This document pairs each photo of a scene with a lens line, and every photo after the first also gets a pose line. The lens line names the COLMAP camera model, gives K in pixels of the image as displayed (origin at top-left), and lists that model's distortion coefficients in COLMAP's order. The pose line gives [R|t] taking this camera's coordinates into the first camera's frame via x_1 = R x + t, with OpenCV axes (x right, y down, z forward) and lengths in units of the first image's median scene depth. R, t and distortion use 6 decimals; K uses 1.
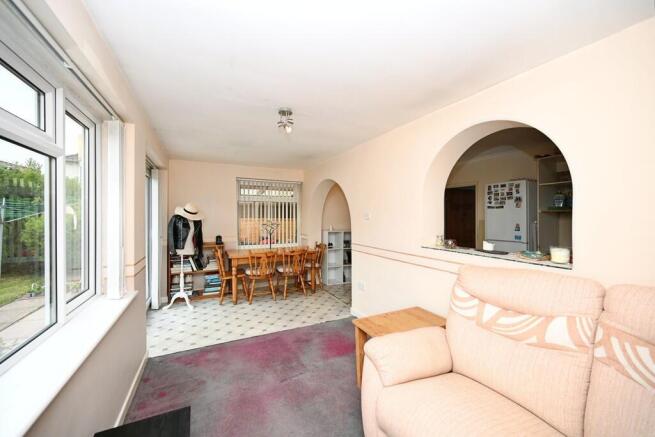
lens RADIAL K [[255.6, 0, 325.6], [0, 255.6, 218.0], [0, 0, 1]] dist [0.004237, 0.000795]
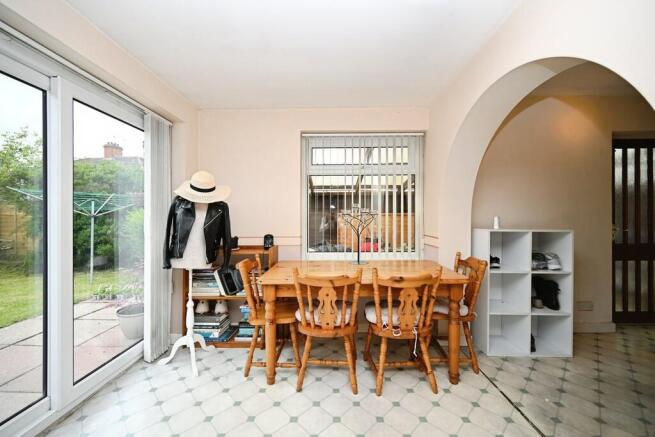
lens RADIAL K [[255.6, 0, 327.8], [0, 255.6, 221.7], [0, 0, 1]] dist [0.004237, 0.000795]
pose [[0.896262, 0.003153, -0.443514, -0.052225], [0.000827, 0.999961, 0.008780, 0.039735], [0.443525, -0.008236, 0.896224, 0.594407]]
